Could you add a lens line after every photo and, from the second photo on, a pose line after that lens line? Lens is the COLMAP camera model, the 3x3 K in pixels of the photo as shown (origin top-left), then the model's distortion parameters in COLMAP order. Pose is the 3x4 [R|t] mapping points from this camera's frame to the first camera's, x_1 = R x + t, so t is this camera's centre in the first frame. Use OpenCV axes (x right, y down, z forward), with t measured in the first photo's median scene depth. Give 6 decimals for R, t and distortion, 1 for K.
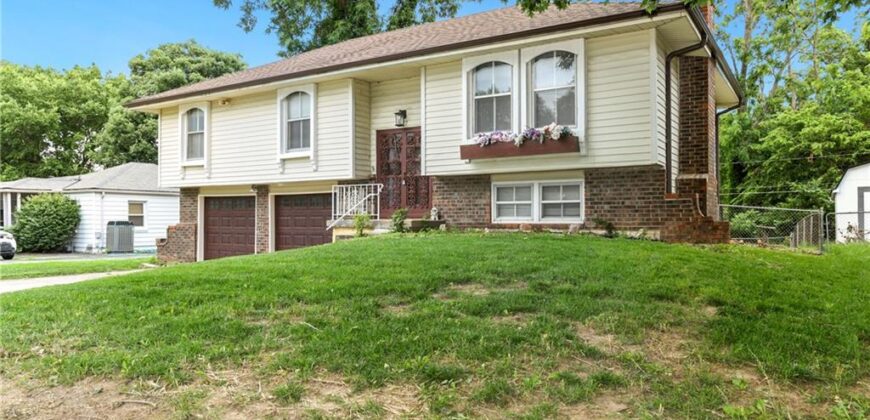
lens RADIAL K [[605.5, 0, 424.0], [0, 605.5, 214.6], [0, 0, 1]] dist [-0.000434, 0.006308]
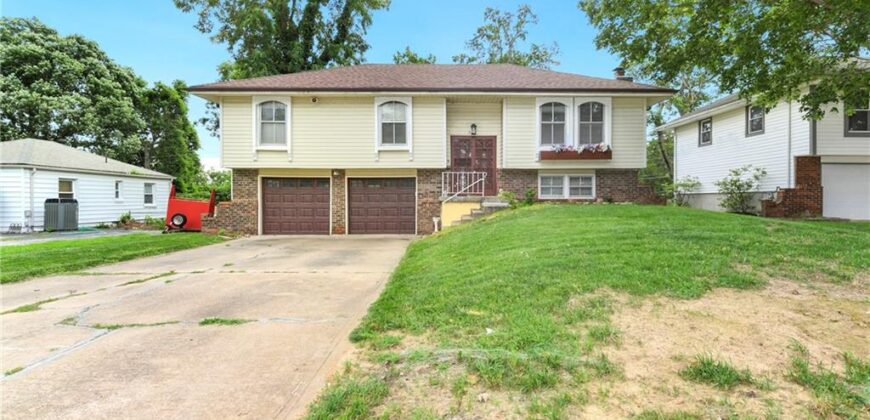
lens RADIAL K [[398.5, 0, 435.5], [0, 398.5, 203.4], [0, 0, 1]] dist [0.002670, -0.000113]
pose [[0.829196, -0.004580, 0.558939, -0.646324], [-0.004386, 0.999882, 0.014700, 0.010626], [-0.558941, -0.014641, 0.829078, 0.220806]]
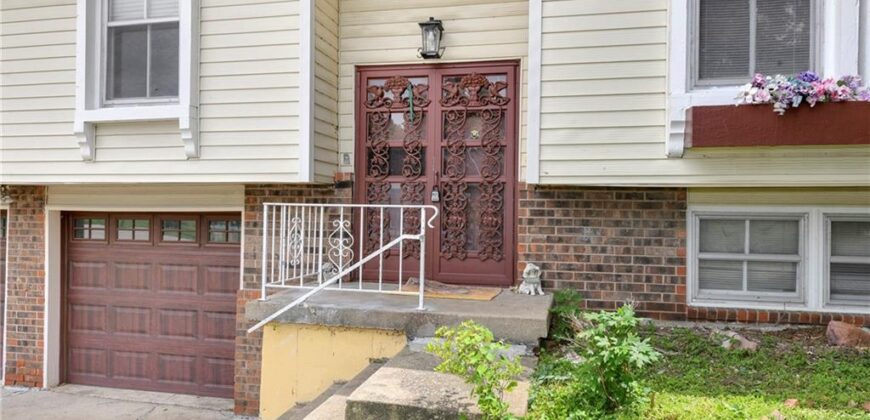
lens RADIAL K [[605.5, 0, 432.8], [0, 605.5, 210.1], [0, 0, 1]] dist [-0.000434, 0.006308]
pose [[0.940866, 0.011375, 0.338588, -0.167385], [-0.014509, 0.999872, 0.006725, -0.044705], [-0.338468, -0.011240, 0.940911, 0.593070]]
